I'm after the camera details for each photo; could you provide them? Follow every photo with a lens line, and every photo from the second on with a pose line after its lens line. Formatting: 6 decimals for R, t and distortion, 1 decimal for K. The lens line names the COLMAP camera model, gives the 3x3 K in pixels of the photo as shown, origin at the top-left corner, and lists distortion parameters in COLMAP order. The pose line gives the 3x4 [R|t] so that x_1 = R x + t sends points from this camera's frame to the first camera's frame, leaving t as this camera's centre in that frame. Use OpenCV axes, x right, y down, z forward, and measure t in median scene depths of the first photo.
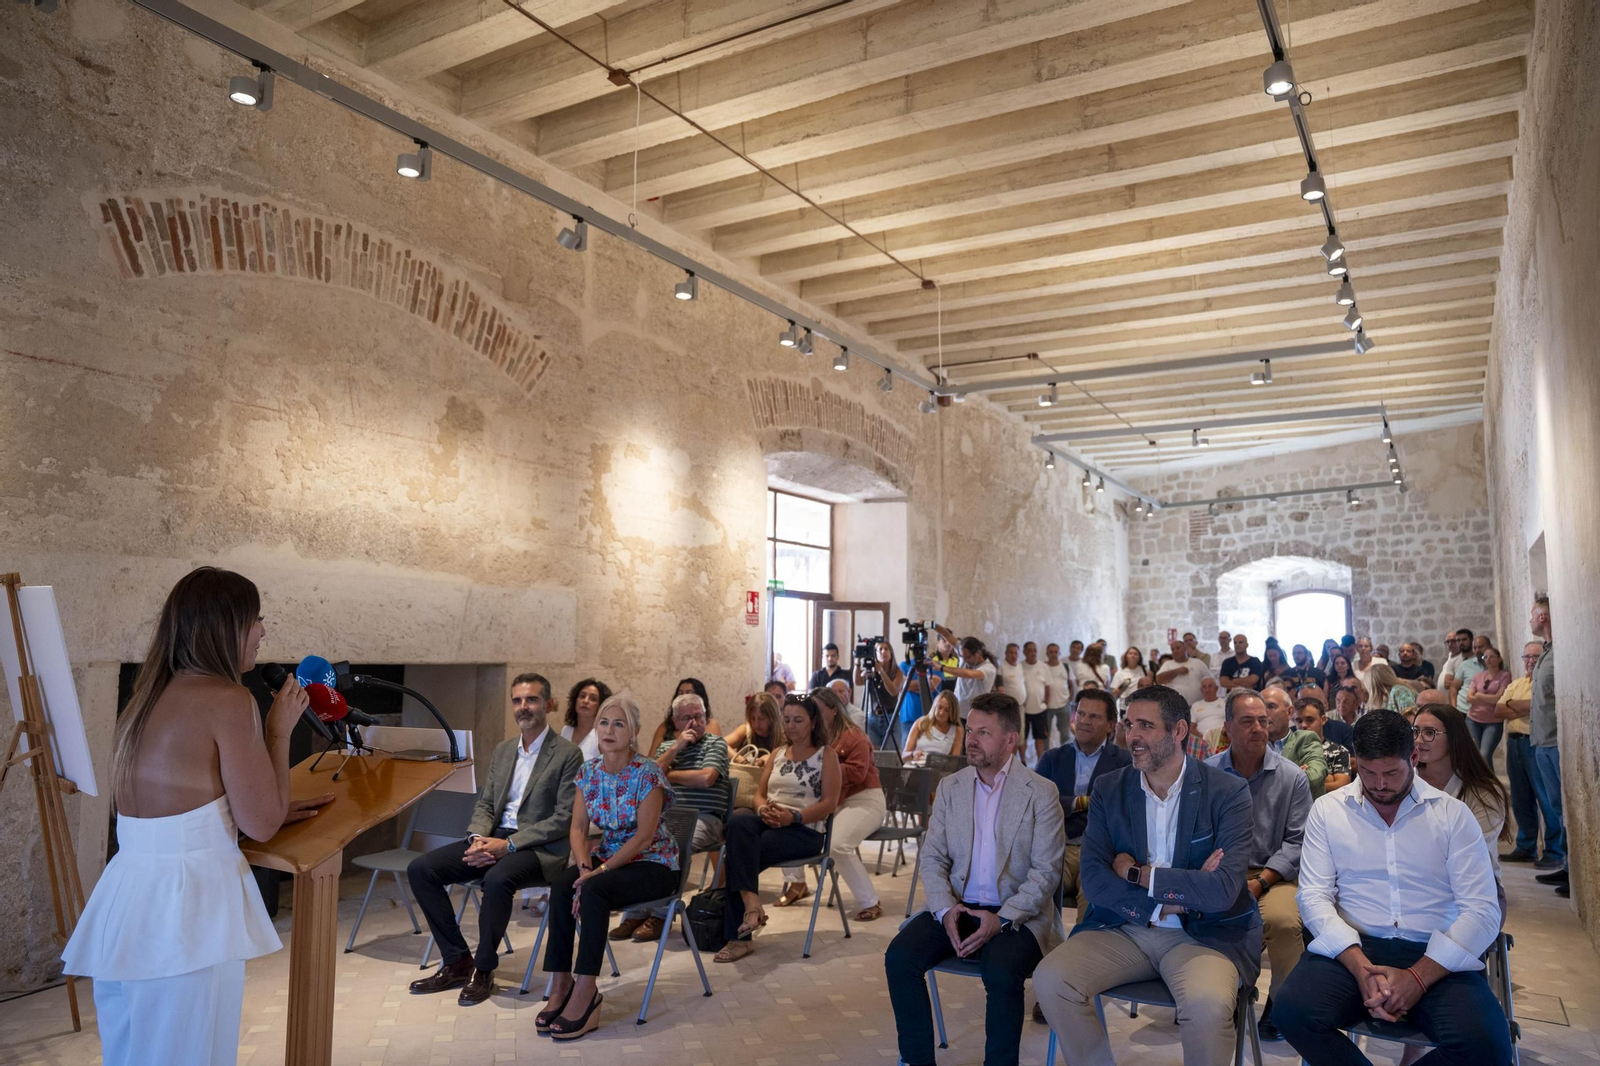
lens RADIAL K [[1133.8, 0, 803.6], [0, 1133.8, 523.1], [0, 0, 1]] dist [-0.123569, 0.079170]
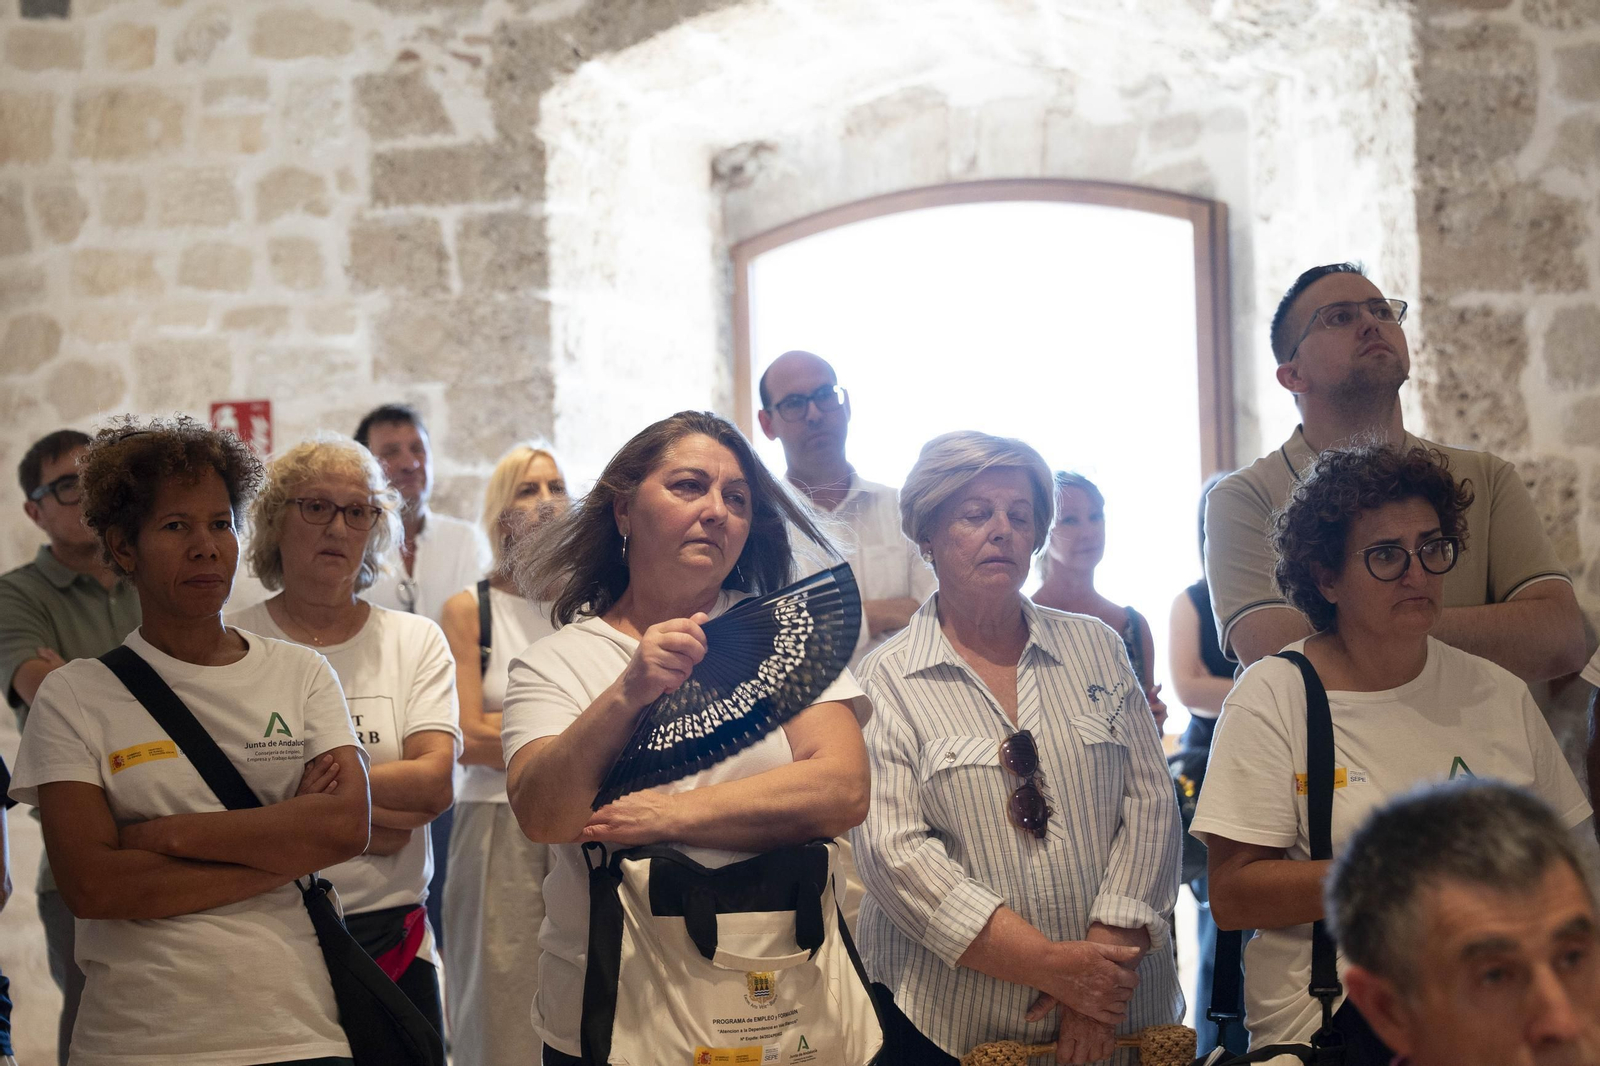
lens RADIAL K [[3304.3, 0, 784.6], [0, 3304.3, 537.2], [0, 0, 1]] dist [0.200442, 0.000000]
pose [[0.754133, -0.024974, 0.656246, 0.104343], [-0.033809, 0.996475, 0.076774, 0.115888], [-0.655850, -0.080085, 0.750631, 0.900321]]
